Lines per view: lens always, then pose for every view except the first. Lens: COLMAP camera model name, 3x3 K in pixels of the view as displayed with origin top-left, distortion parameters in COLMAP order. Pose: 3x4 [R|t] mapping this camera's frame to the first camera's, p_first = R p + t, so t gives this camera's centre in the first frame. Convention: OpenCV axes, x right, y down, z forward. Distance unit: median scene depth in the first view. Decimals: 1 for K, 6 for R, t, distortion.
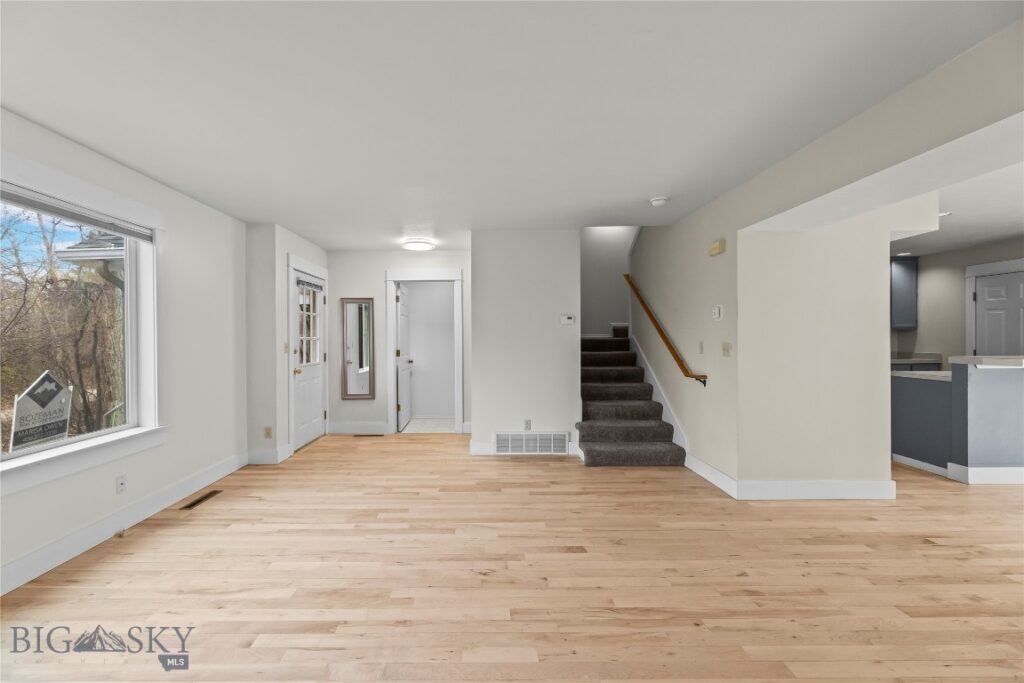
lens RADIAL K [[416.1, 0, 481.1], [0, 416.1, 339.8], [0, 0, 1]] dist [-0.000019, -0.000318]
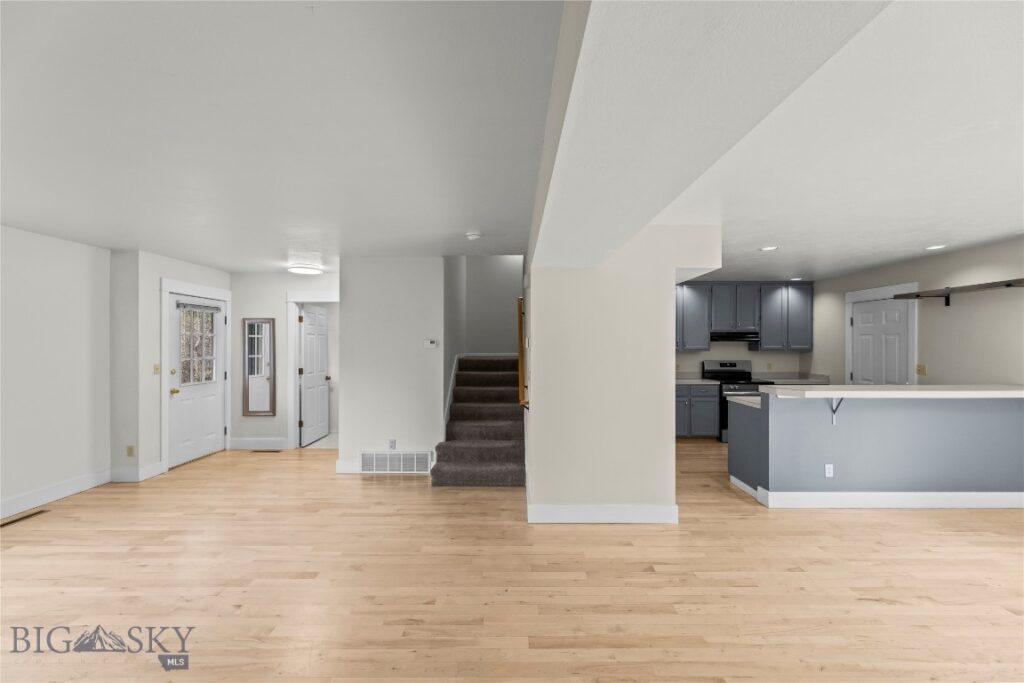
lens RADIAL K [[404.2, 0, 512.3], [0, 404.2, 346.4], [0, 0, 1]] dist [0.001386, -0.000343]
pose [[0.999959, 0.007487, 0.005054, 0.516103], [-0.007488, 0.999972, 0.000179, -0.055510], [-0.005053, -0.000216, 0.999987, -0.018256]]
